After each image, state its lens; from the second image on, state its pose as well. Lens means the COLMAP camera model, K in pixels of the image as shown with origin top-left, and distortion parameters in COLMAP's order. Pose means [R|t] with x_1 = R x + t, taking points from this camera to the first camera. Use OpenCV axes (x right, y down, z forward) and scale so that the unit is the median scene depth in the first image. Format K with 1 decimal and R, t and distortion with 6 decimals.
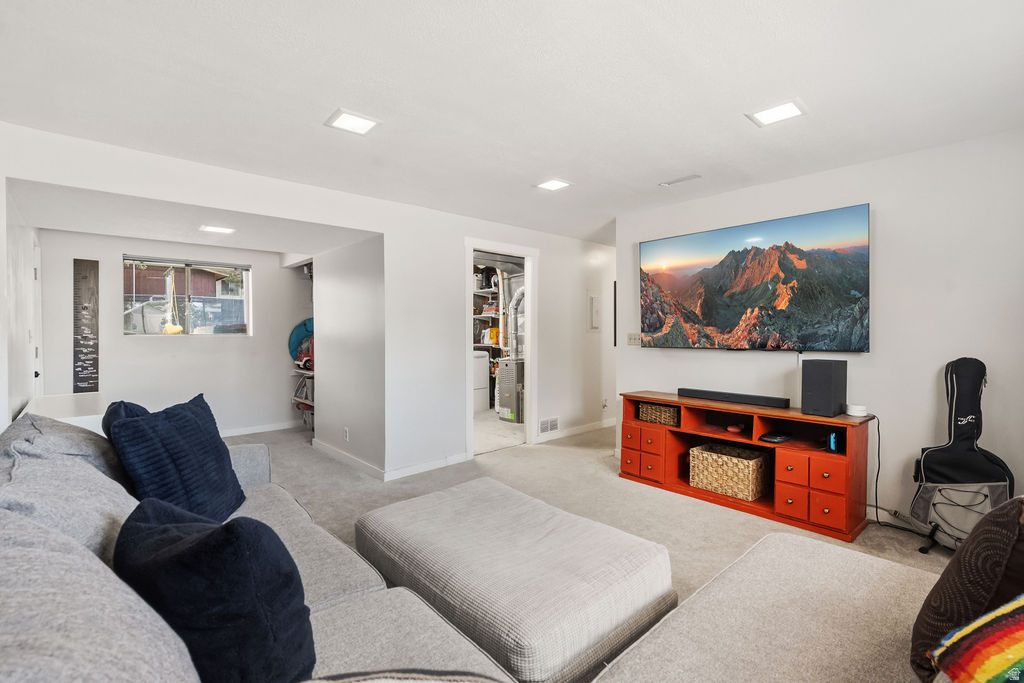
lens RADIAL K [[469.8, 0, 511.5], [0, 469.8, 335.2], [0, 0, 1]] dist [-0.002032, 0.000132]
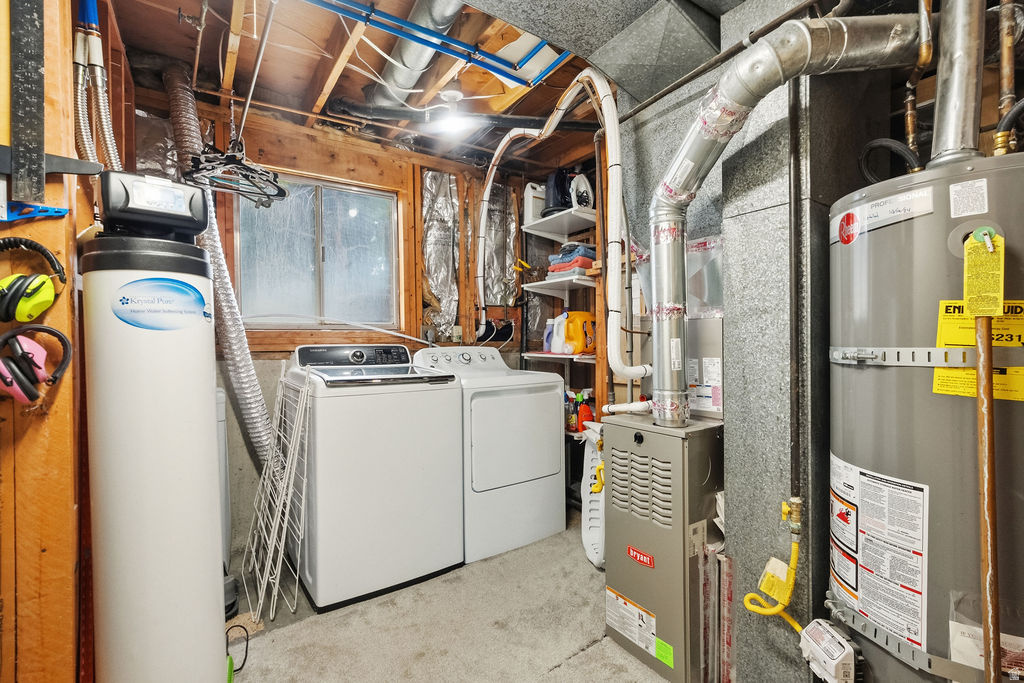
lens RADIAL K [[469.8, 0, 511.5], [0, 469.8, 335.2], [0, 0, 1]] dist [-0.002032, 0.000132]
pose [[0.989287, -0.000415, -0.145982, -0.034844], [-0.002362, 0.999819, -0.018854, 0.011563], [0.145963, 0.018996, 0.989108, 0.622675]]
